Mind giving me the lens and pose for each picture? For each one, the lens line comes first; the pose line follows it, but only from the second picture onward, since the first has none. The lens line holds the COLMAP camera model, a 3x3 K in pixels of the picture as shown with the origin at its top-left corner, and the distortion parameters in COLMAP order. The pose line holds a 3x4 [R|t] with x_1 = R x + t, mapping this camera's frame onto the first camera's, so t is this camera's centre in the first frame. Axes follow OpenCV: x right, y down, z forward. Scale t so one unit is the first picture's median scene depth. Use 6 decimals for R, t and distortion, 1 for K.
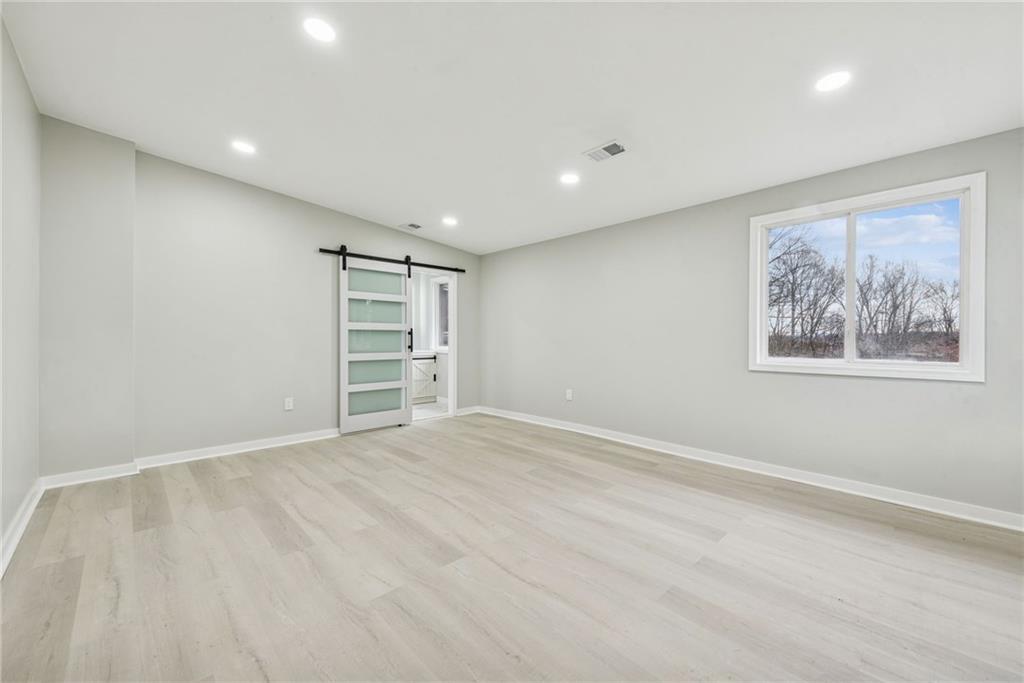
lens RADIAL K [[414.9, 0, 512.0], [0, 414.9, 341.5], [0, 0, 1]] dist [0.017210, 0.000026]
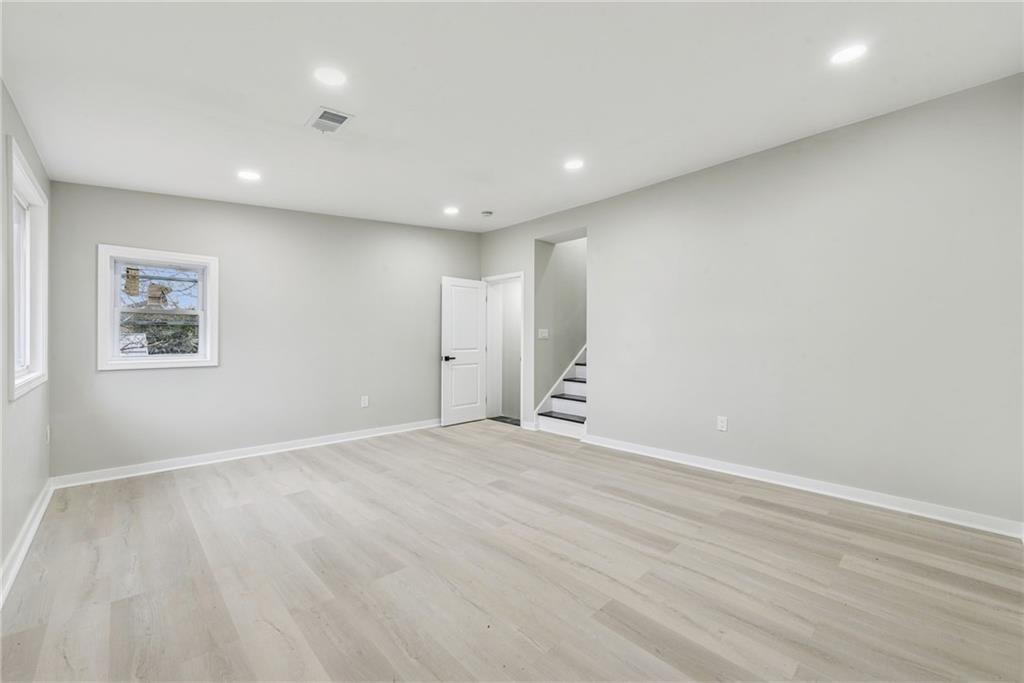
lens RADIAL K [[414.9, 0, 512.0], [0, 414.9, 341.5], [0, 0, 1]] dist [0.017210, 0.000026]
pose [[-0.999907, -0.007222, -0.011541, -0.139993], [-0.007350, 0.999912, 0.011059, -0.028526], [0.011460, 0.011143, -0.999872, 1.954679]]
